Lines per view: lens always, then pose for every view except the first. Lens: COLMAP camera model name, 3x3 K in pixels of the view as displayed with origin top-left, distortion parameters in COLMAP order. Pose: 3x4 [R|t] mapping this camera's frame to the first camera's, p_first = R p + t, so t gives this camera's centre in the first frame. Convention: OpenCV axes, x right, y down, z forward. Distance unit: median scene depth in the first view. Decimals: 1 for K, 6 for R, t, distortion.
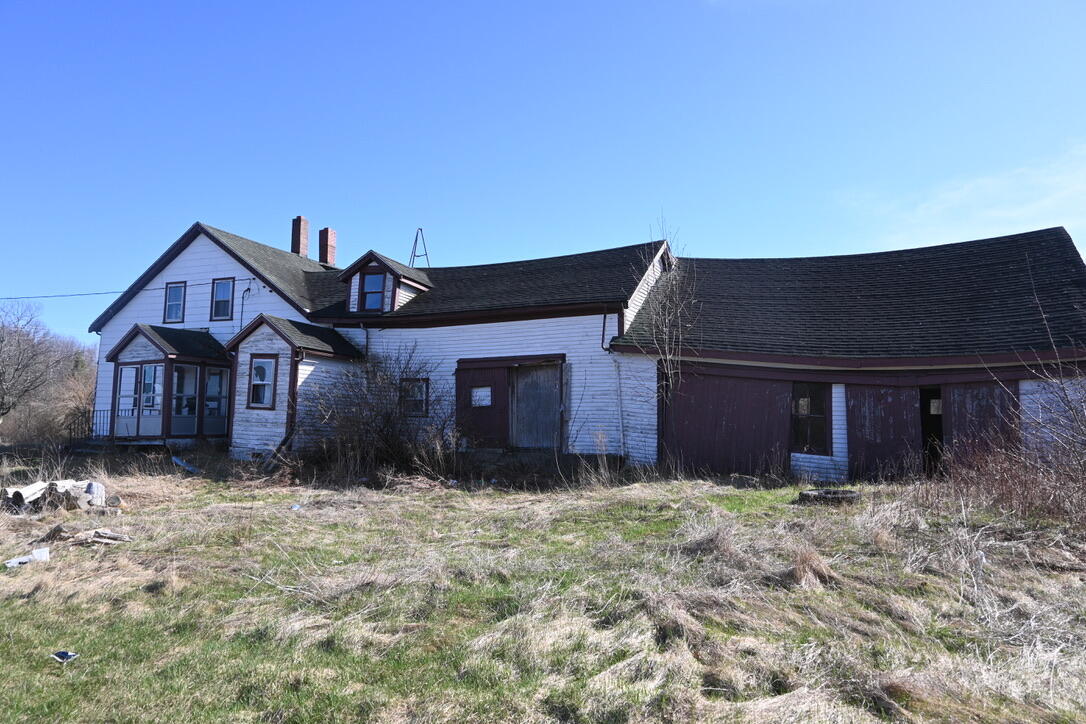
lens RADIAL K [[732.4, 0, 545.3], [0, 732.4, 357.0], [0, 0, 1]] dist [-0.018374, 0.008463]
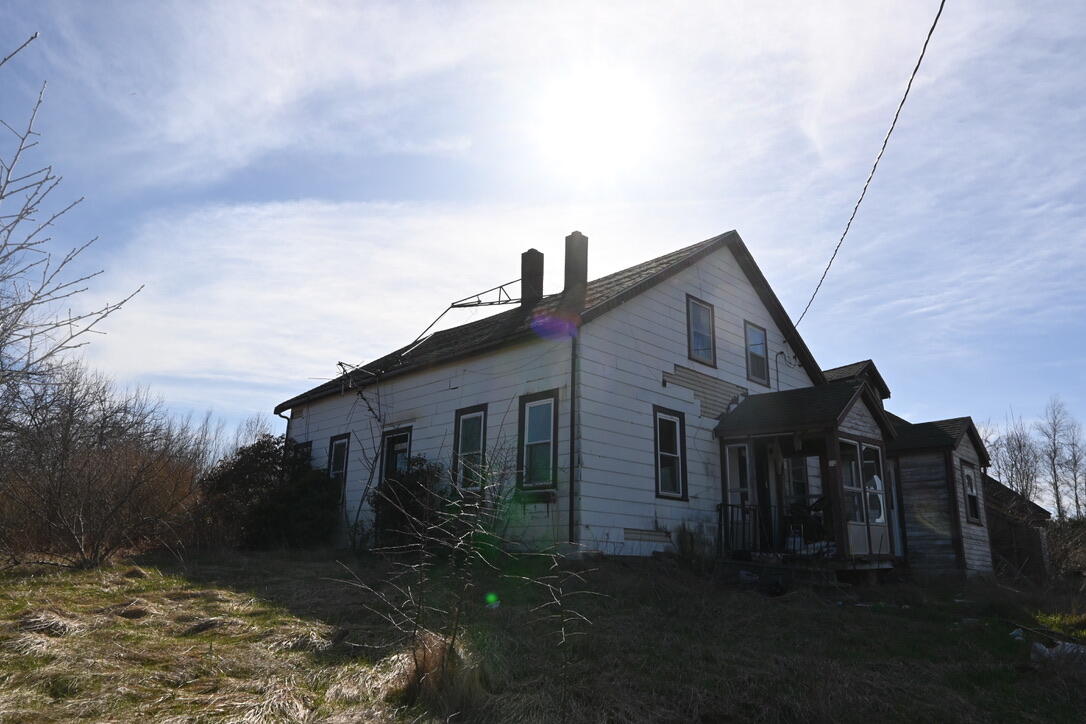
lens RADIAL K [[732.4, 0, 545.3], [0, 732.4, 357.0], [0, 0, 1]] dist [-0.018374, 0.008463]
pose [[0.383010, 0.245457, 0.890536, -1.391718], [-0.106757, 0.969353, -0.221266, 0.122696], [-0.917554, -0.010323, 0.397476, 1.104388]]
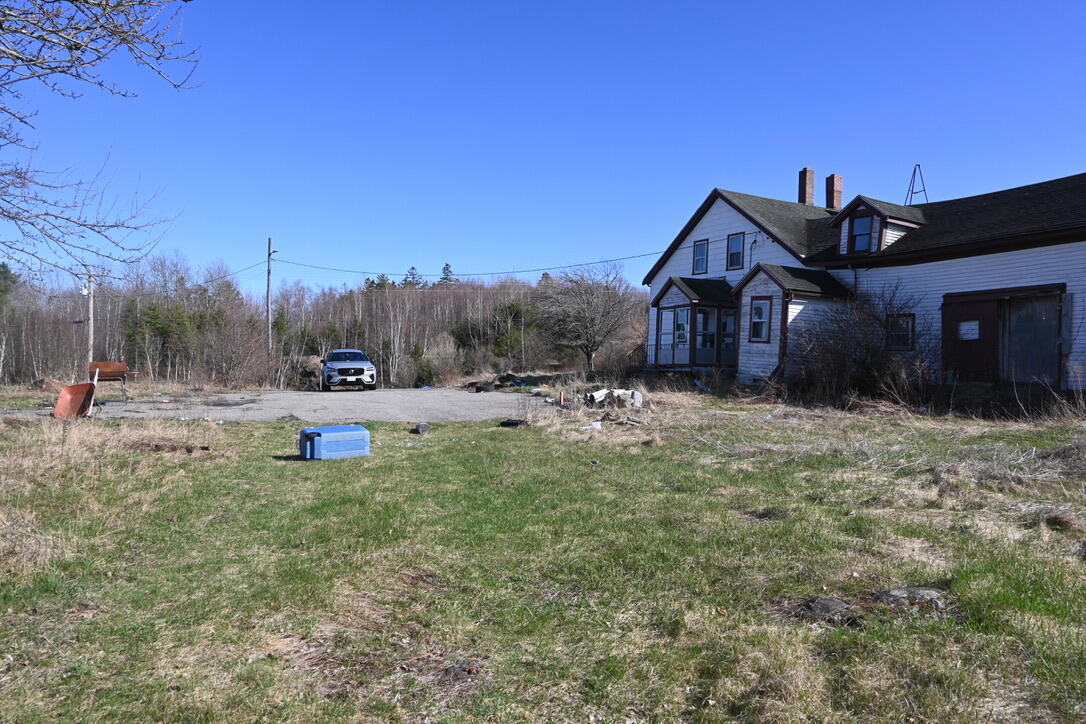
lens RADIAL K [[733.0, 0, 543.0], [0, 733.0, 362.0], [0, 0, 1]] dist [-0.013636, 0.004930]
pose [[0.751436, 0.017813, -0.659565, 0.135583], [0.038709, 0.996723, 0.071020, 0.003742], [0.658669, -0.078898, 0.748285, -0.135907]]
